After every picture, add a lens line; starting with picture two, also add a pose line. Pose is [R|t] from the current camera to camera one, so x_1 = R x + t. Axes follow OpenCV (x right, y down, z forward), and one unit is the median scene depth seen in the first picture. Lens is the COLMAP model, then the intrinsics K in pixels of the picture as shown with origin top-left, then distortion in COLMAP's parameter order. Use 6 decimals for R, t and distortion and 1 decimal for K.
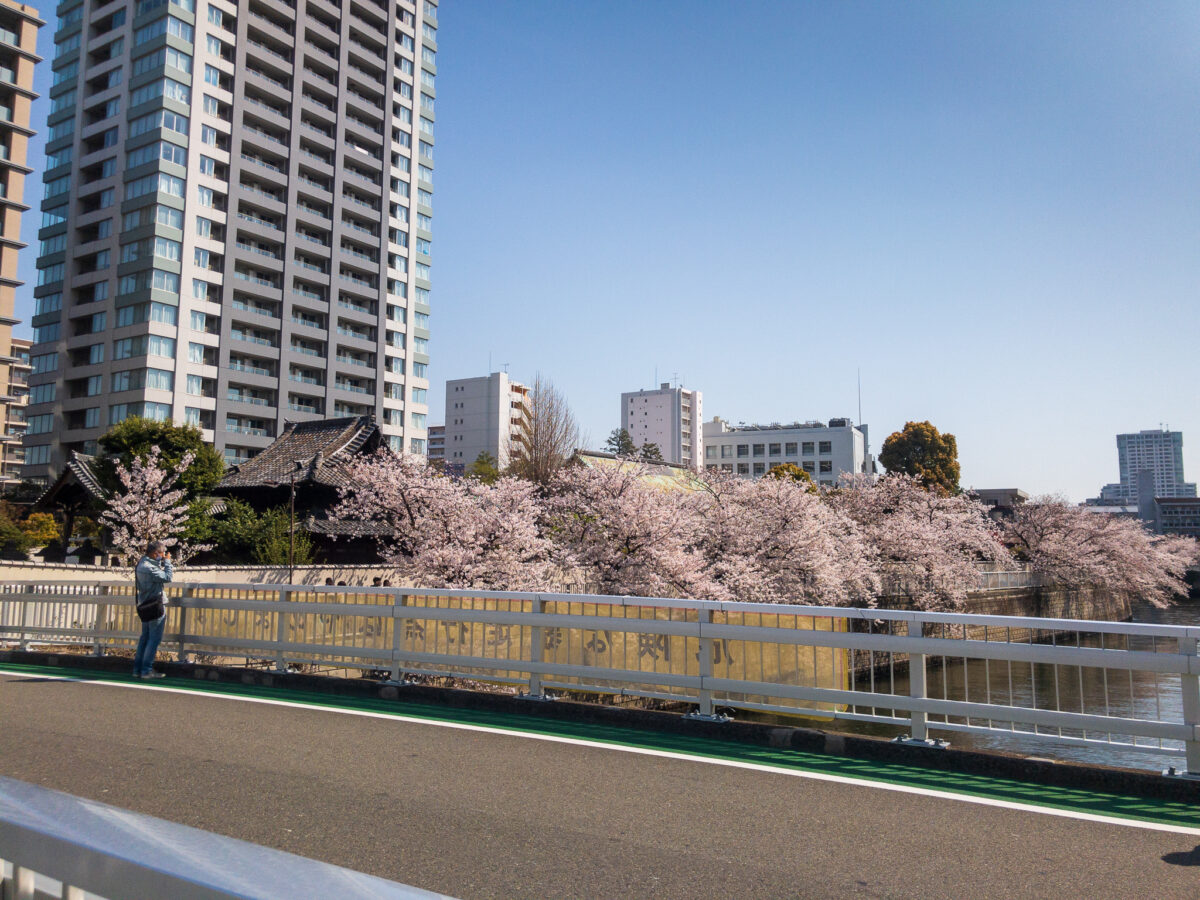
lens RADIAL K [[962.3, 0, 601.7], [0, 962.3, 432.7], [0, 0, 1]] dist [0.004367, -0.004201]
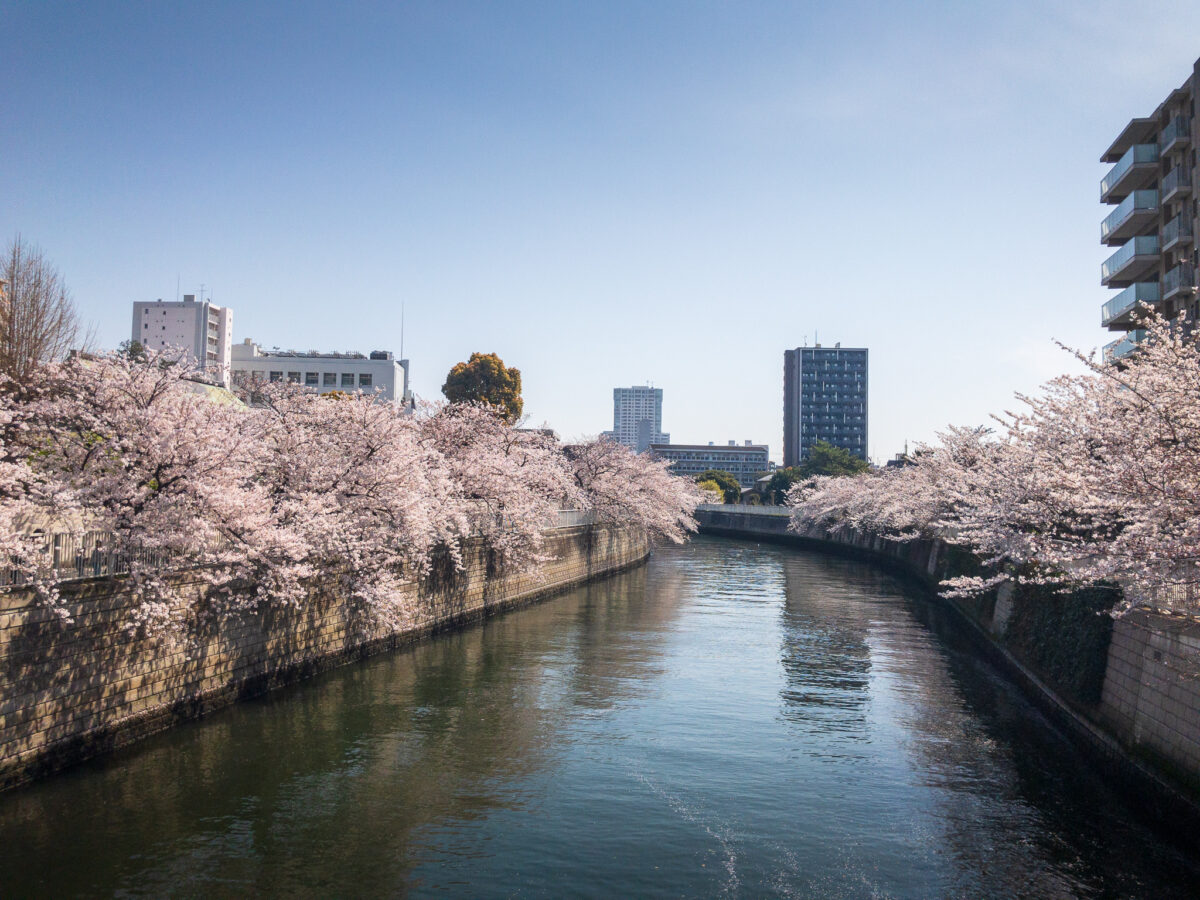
lens RADIAL K [[962.3, 0, 601.7], [0, 962.3, 432.7], [0, 0, 1]] dist [0.004367, -0.004201]
pose [[0.886061, 0.037412, 0.462056, -0.007922], [-0.067872, 0.996467, 0.049473, 0.019702], [-0.458573, -0.075196, 0.885470, 0.163788]]
